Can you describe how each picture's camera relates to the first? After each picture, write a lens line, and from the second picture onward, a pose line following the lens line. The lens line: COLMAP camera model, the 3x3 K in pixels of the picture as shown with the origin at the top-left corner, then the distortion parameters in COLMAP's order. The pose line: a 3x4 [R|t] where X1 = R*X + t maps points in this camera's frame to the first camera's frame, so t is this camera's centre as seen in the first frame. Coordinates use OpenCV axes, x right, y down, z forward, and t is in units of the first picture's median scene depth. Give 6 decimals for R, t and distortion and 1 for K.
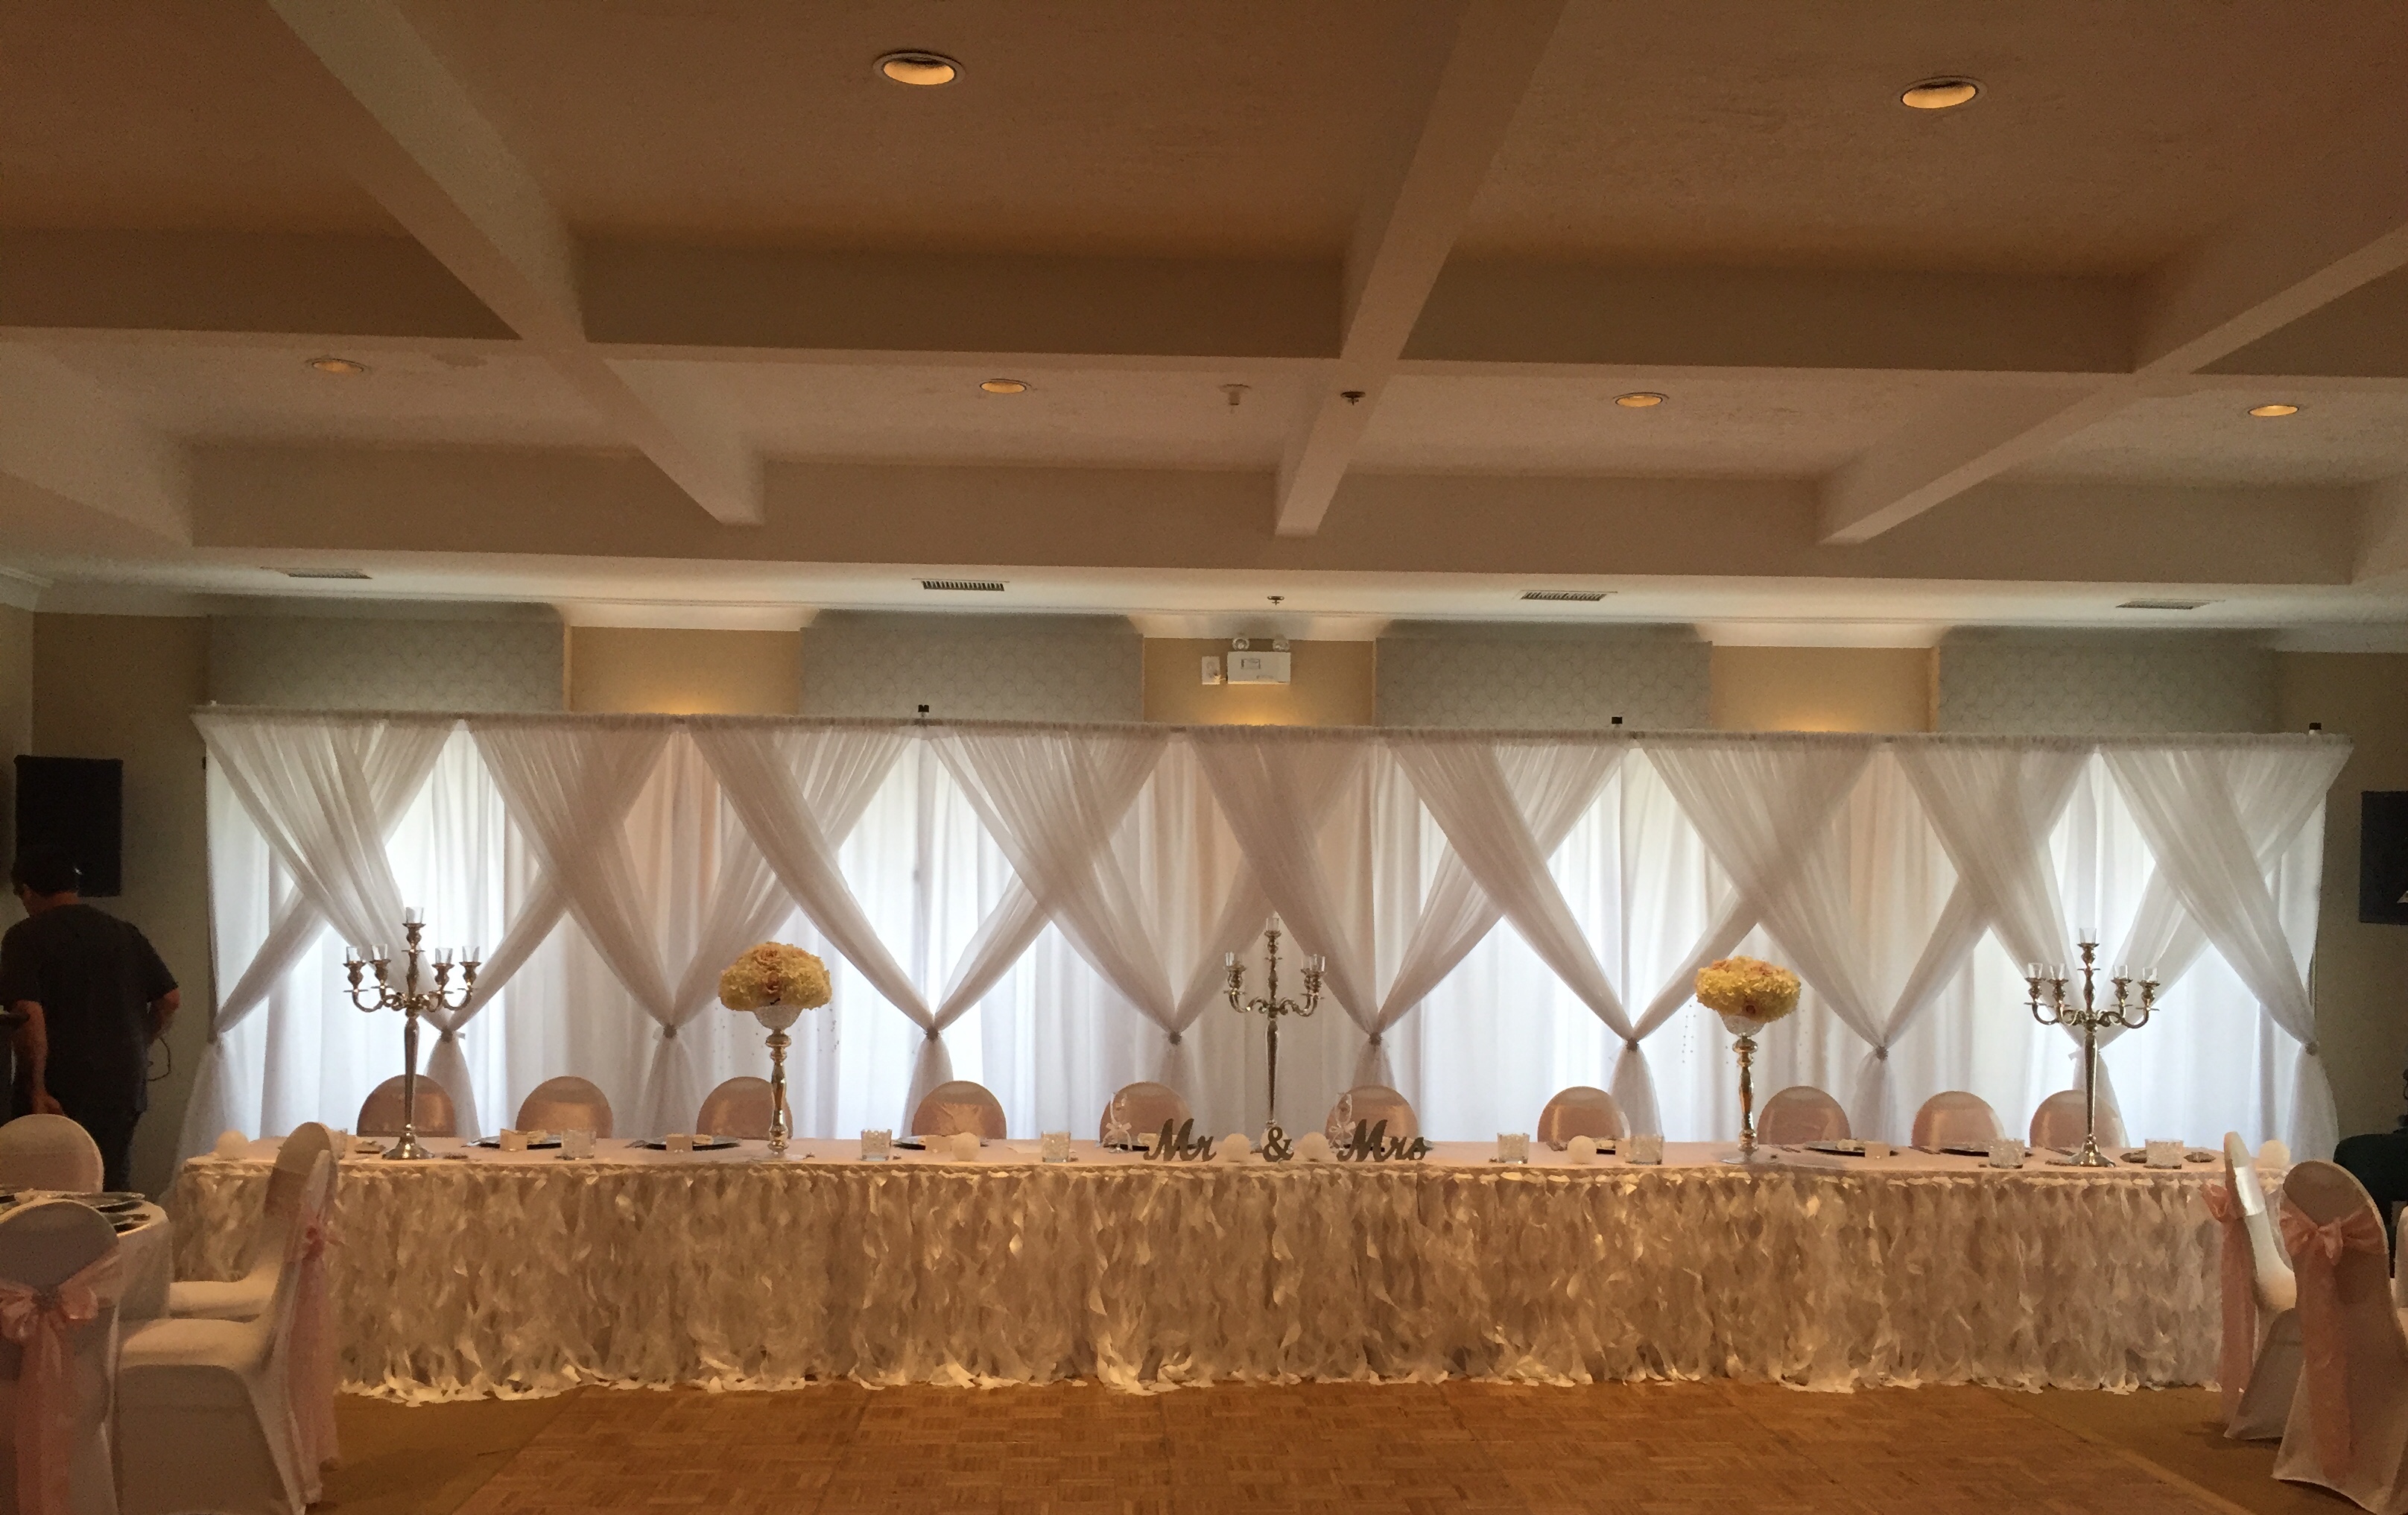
lens RADIAL K [[4300.7, 0, 1198.6], [0, 4300.7, 759.1], [0, 0, 1]] dist [0.243382, 0.000000]
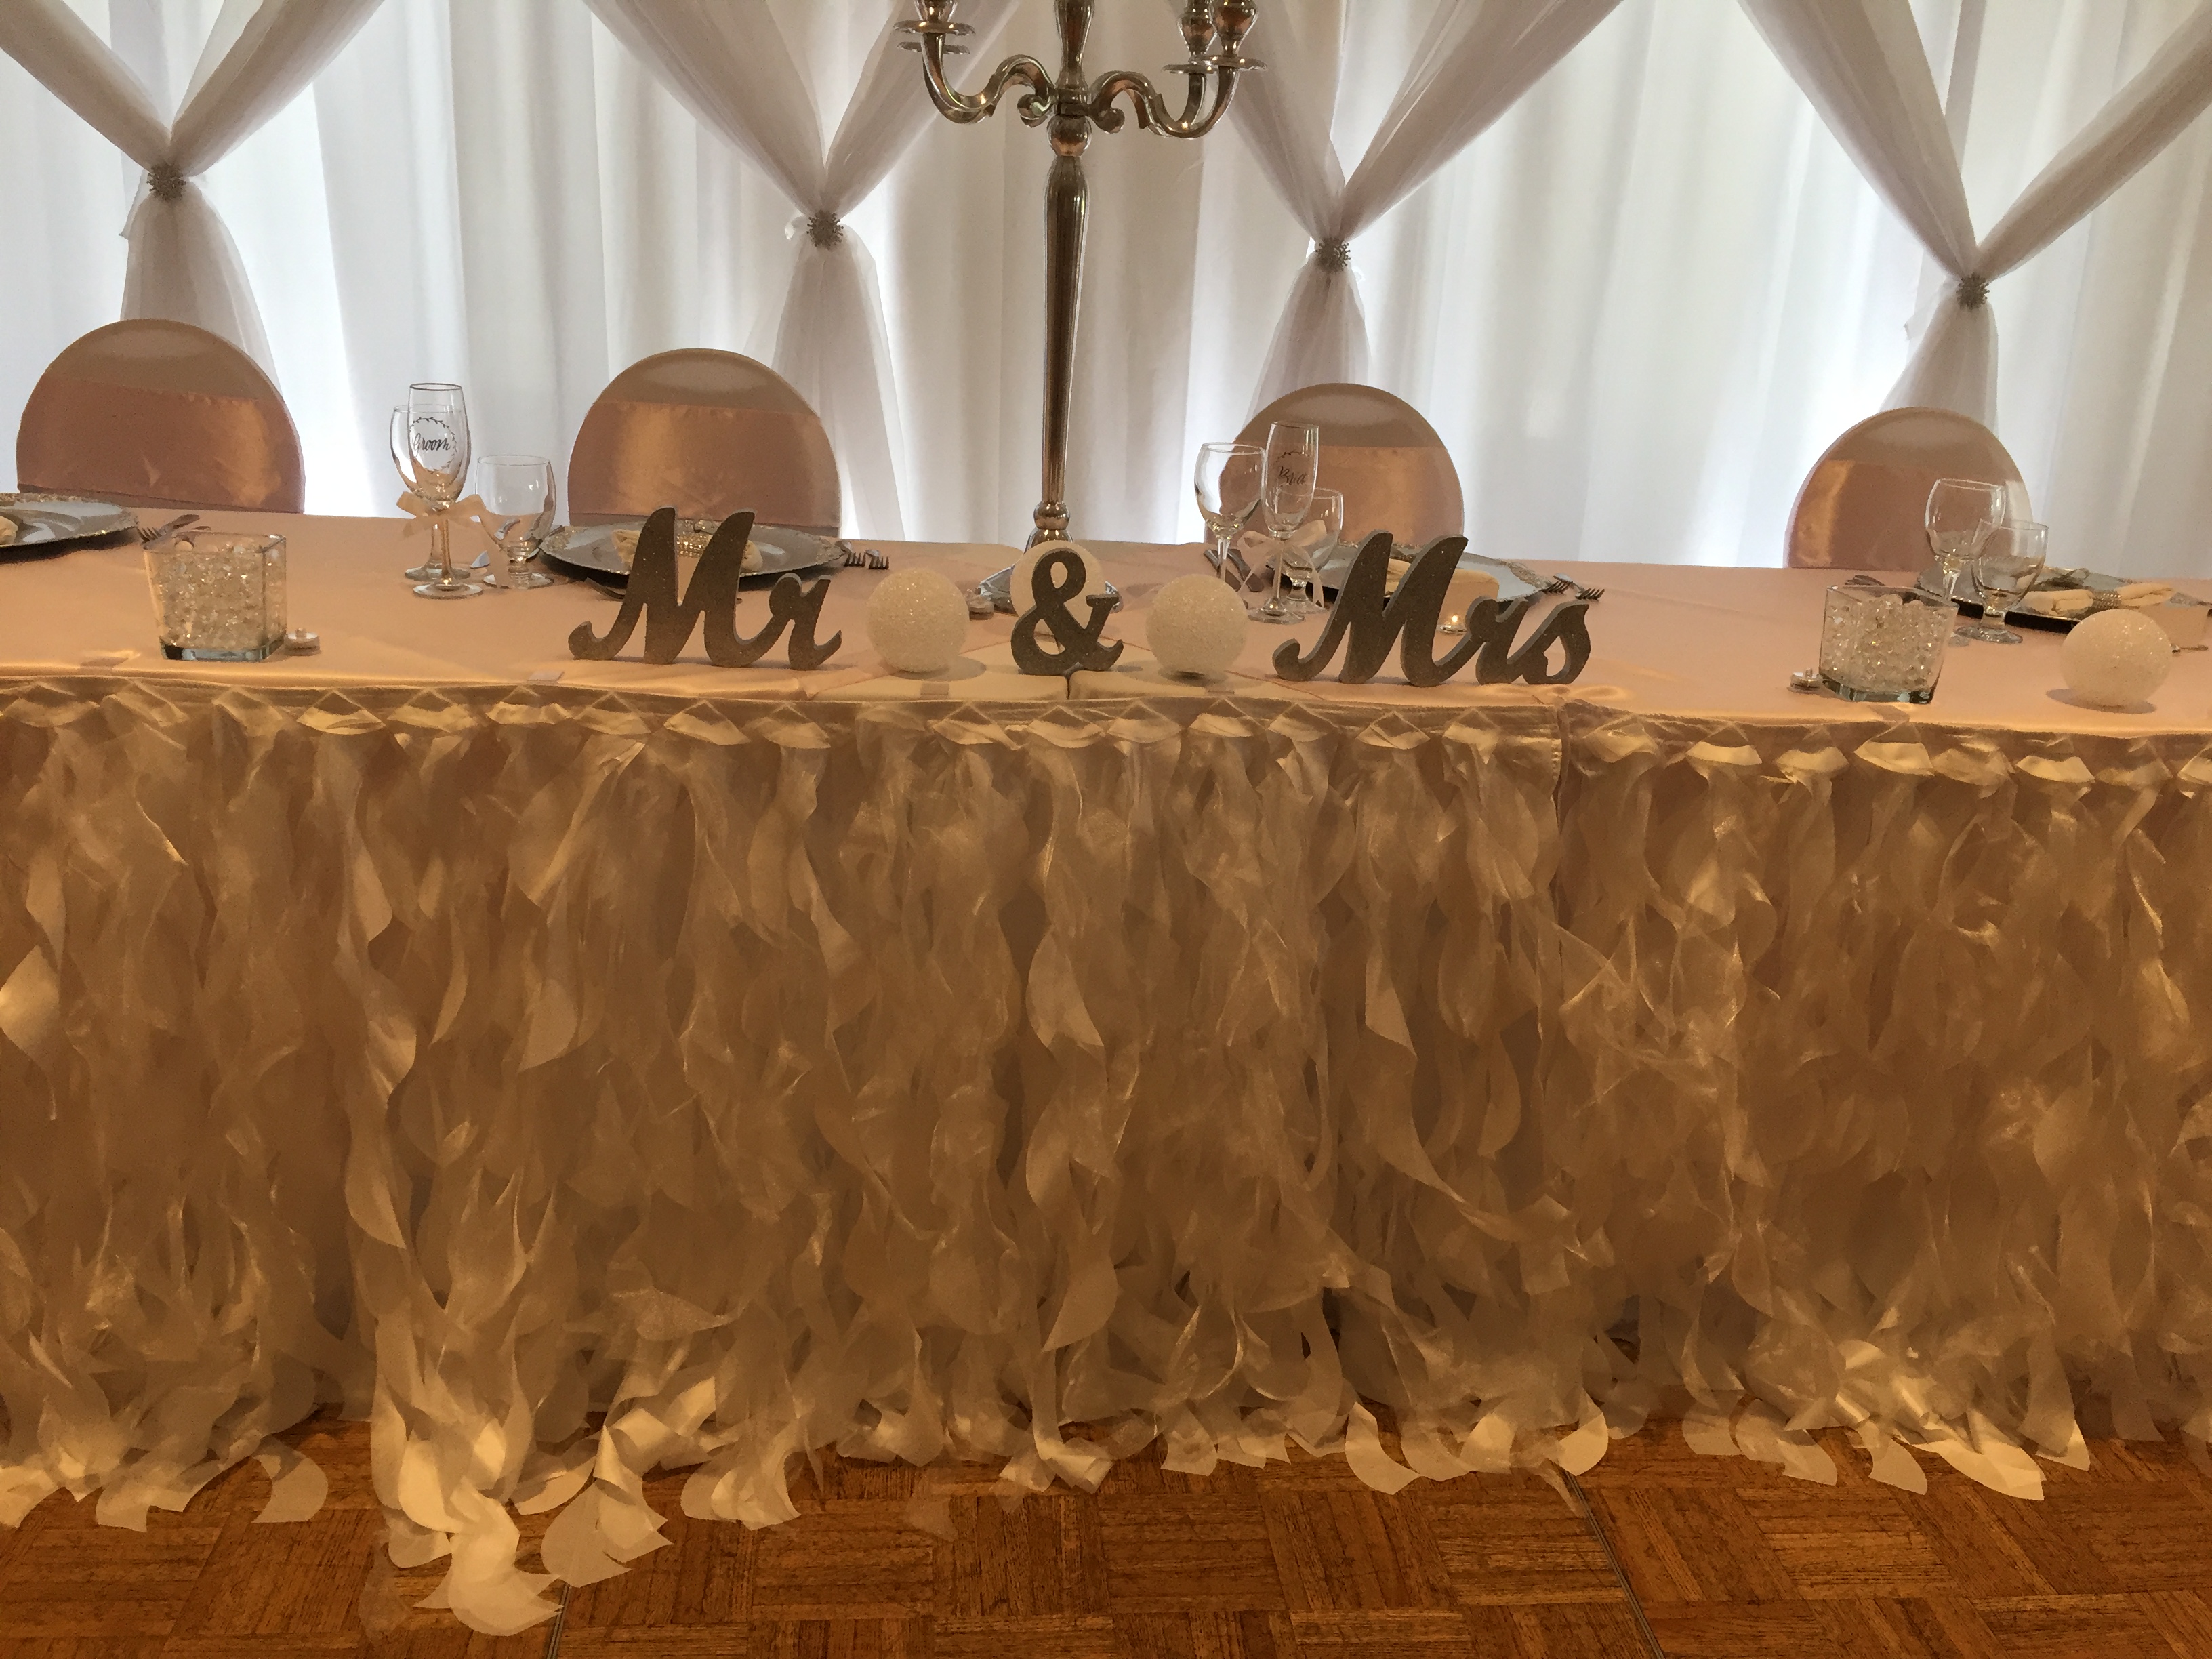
lens RADIAL K [[1889.7, 0, 1089.4], [0, 1889.7, 835.1], [0, 0, 1]] dist [0.078393, -0.094746]
pose [[0.998985, 0.034891, 0.028472, 0.017047], [-0.042429, 0.941127, 0.335379, 0.062350], [-0.015094, -0.336247, 0.941653, 0.887321]]
